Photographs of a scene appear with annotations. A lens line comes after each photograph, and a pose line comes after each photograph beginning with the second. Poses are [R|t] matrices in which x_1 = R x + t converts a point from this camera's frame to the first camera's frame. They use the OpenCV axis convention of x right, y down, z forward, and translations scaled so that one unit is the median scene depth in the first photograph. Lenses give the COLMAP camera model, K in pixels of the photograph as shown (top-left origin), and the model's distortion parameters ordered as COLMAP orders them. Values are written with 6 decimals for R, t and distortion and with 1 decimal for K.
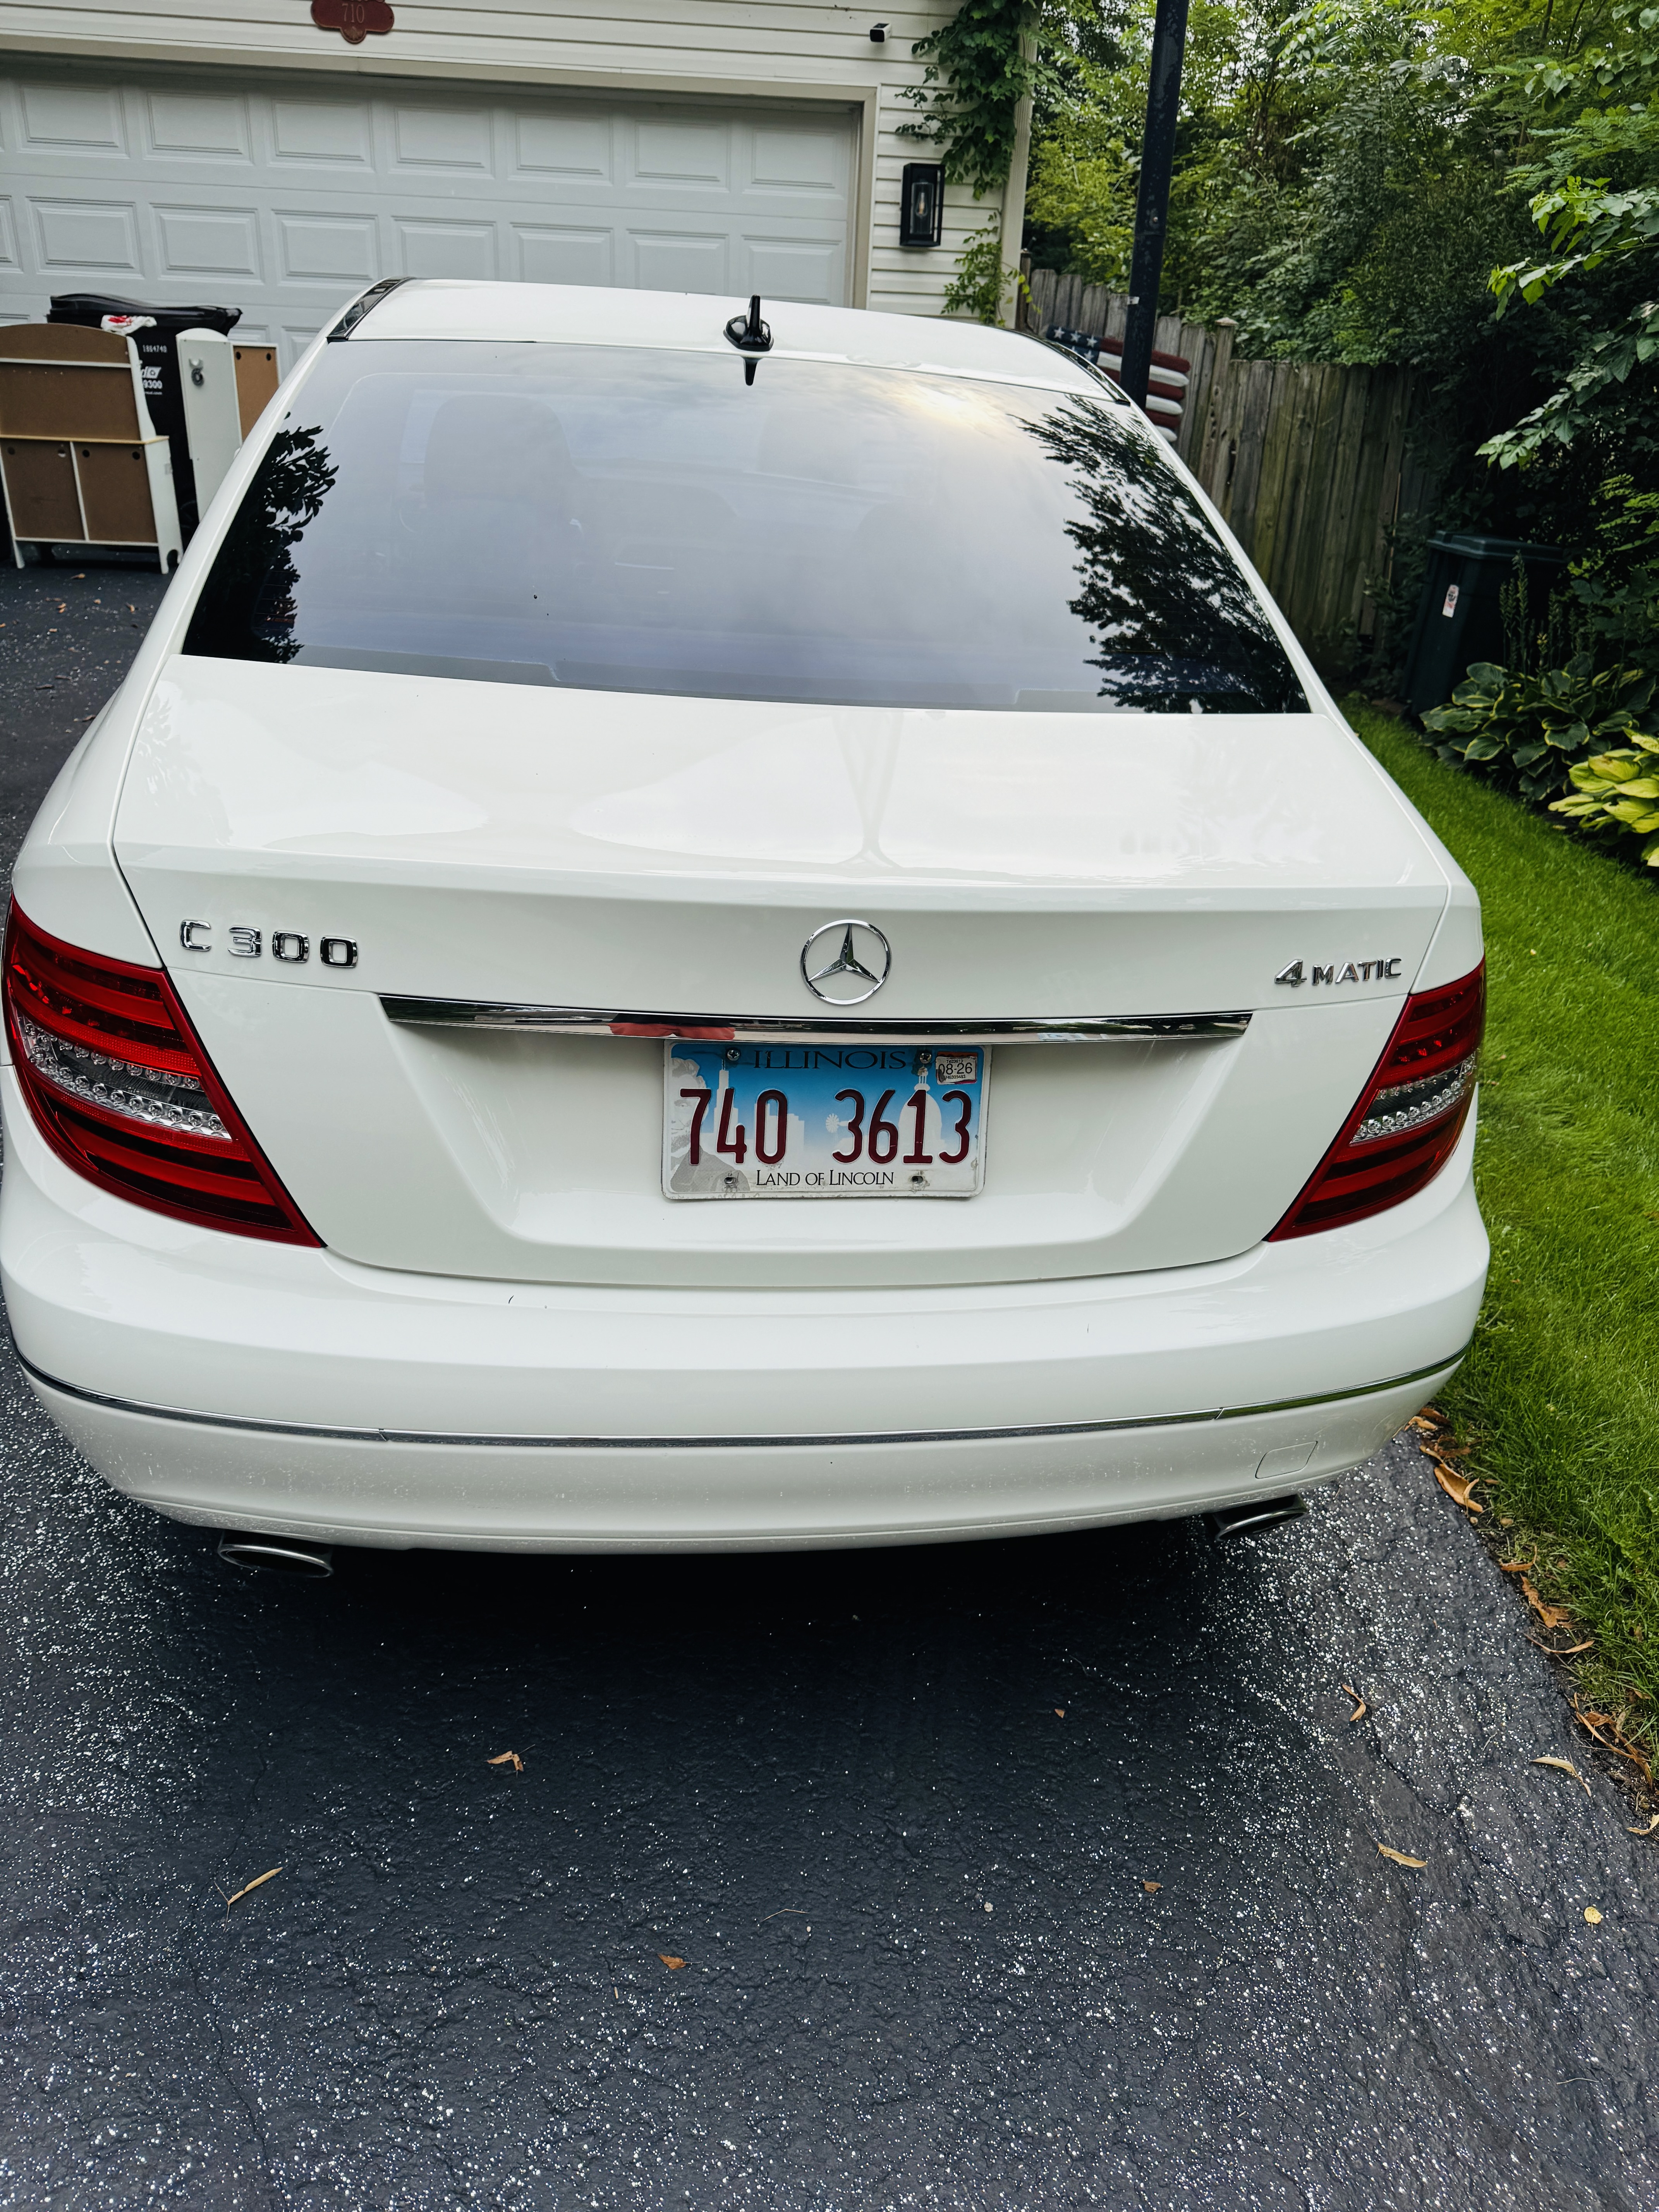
lens RADIAL K [[1577.7, 0, 822.5], [0, 1577.7, 1107.3], [0, 0, 1]] dist [0.041044, -0.045764]
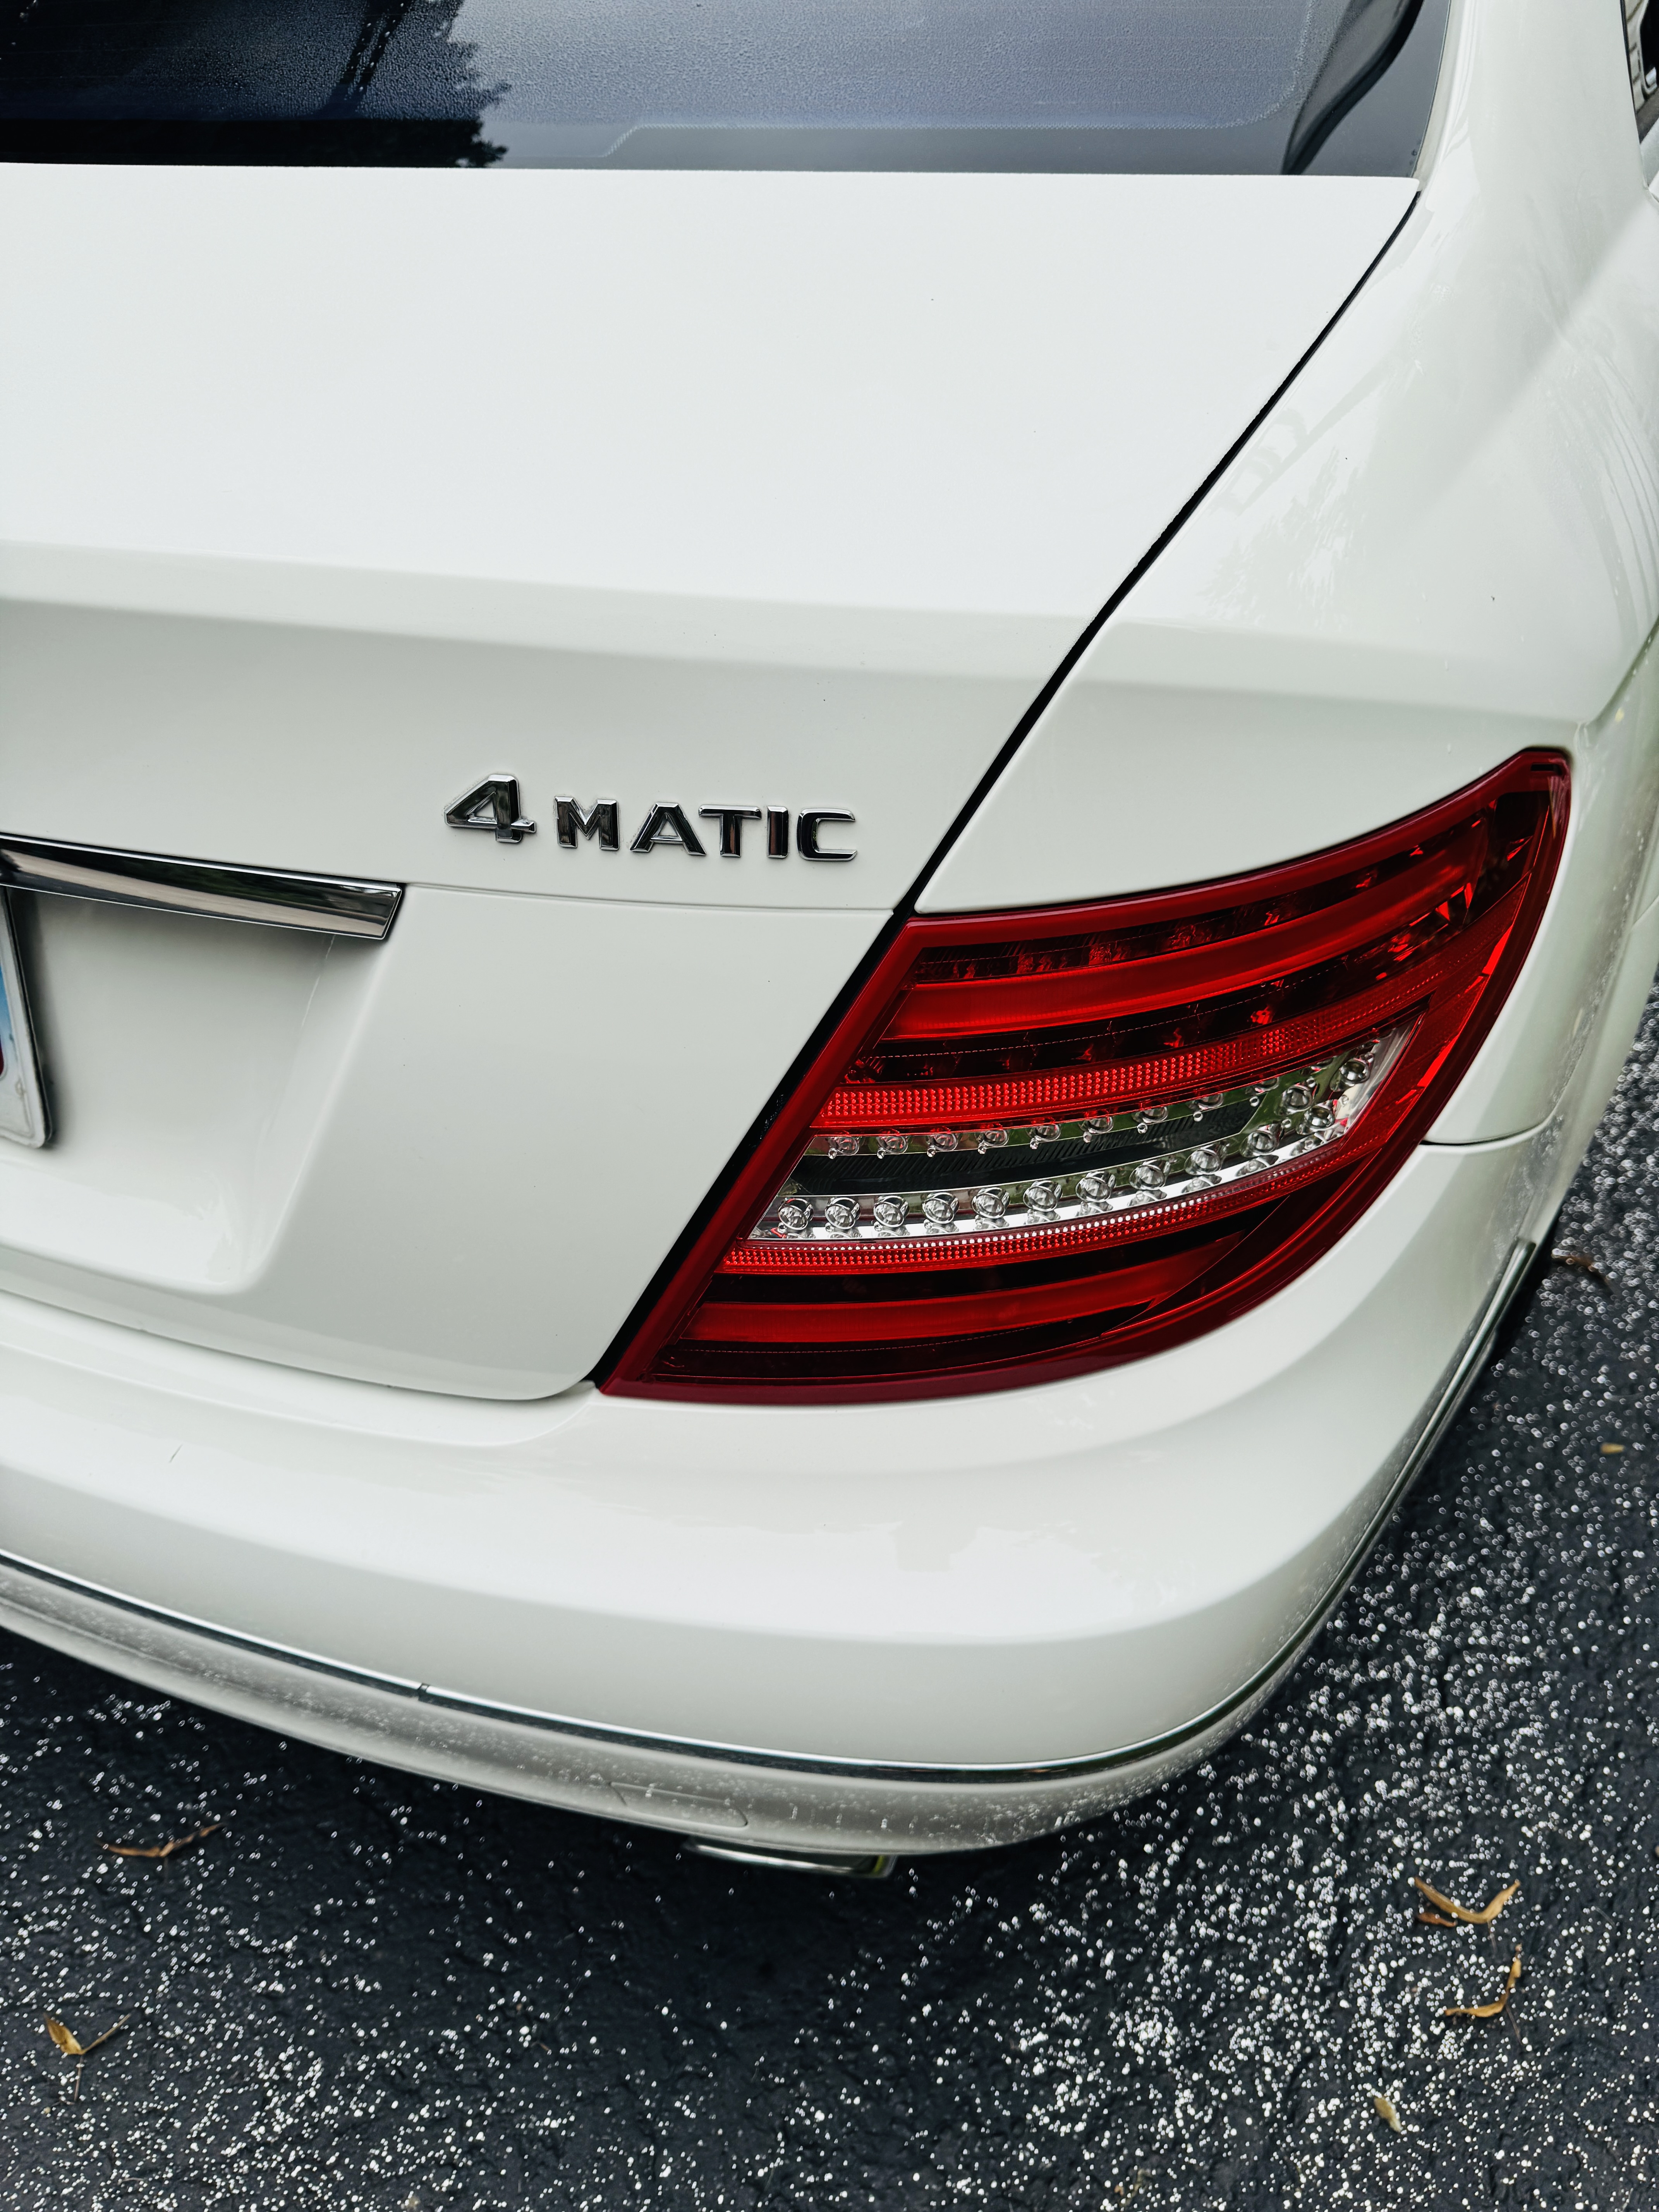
lens RADIAL K [[1577.7, 0, 825.1], [0, 1577.7, 1114.0], [0, 0, 1]] dist [0.041044, -0.045764]
pose [[0.828837, 0.254539, -0.498236, 0.578215], [-0.144717, 0.957747, 0.248550, -0.121047], [0.540450, -0.133904, 0.830652, 0.714369]]
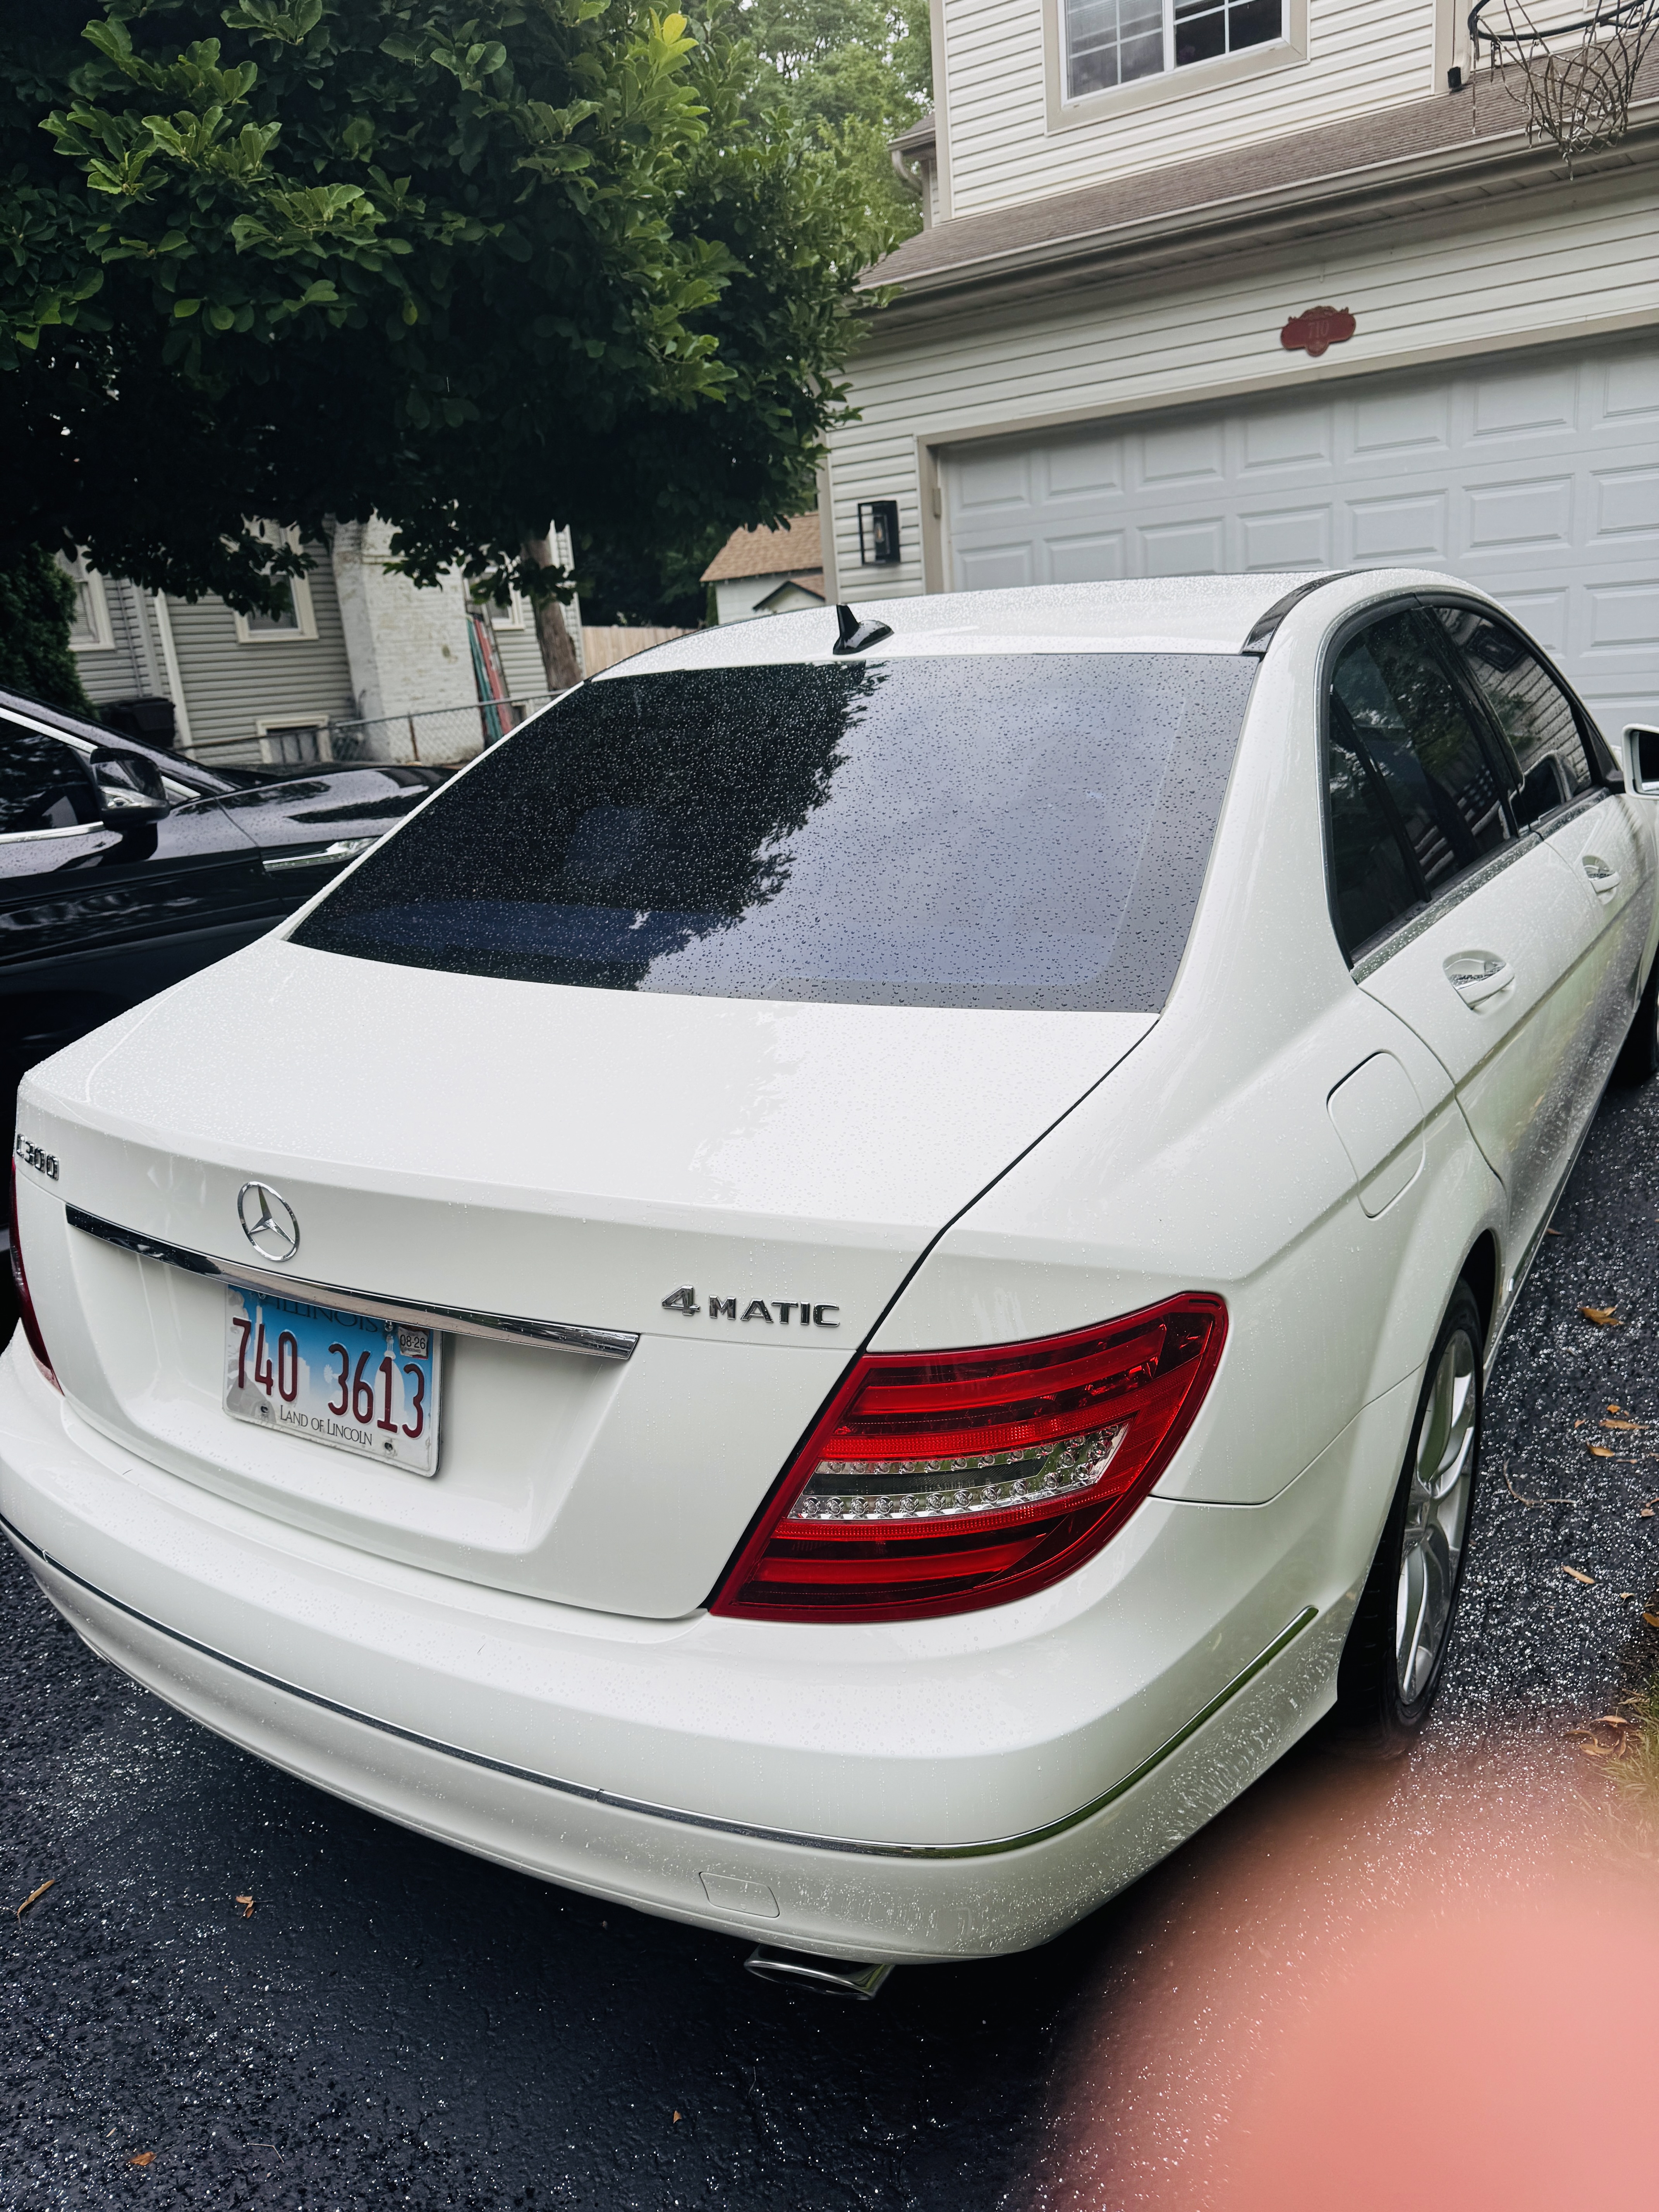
lens RADIAL K [[1577.7, 0, 828.6], [0, 1577.7, 1102.9], [0, 0, 1]] dist [0.041044, -0.045764]
pose [[0.769651, 0.073708, -0.634196, 0.910028], [-0.168885, 0.981436, -0.090892, -0.126366], [0.615723, 0.177061, 0.767812, 0.358801]]
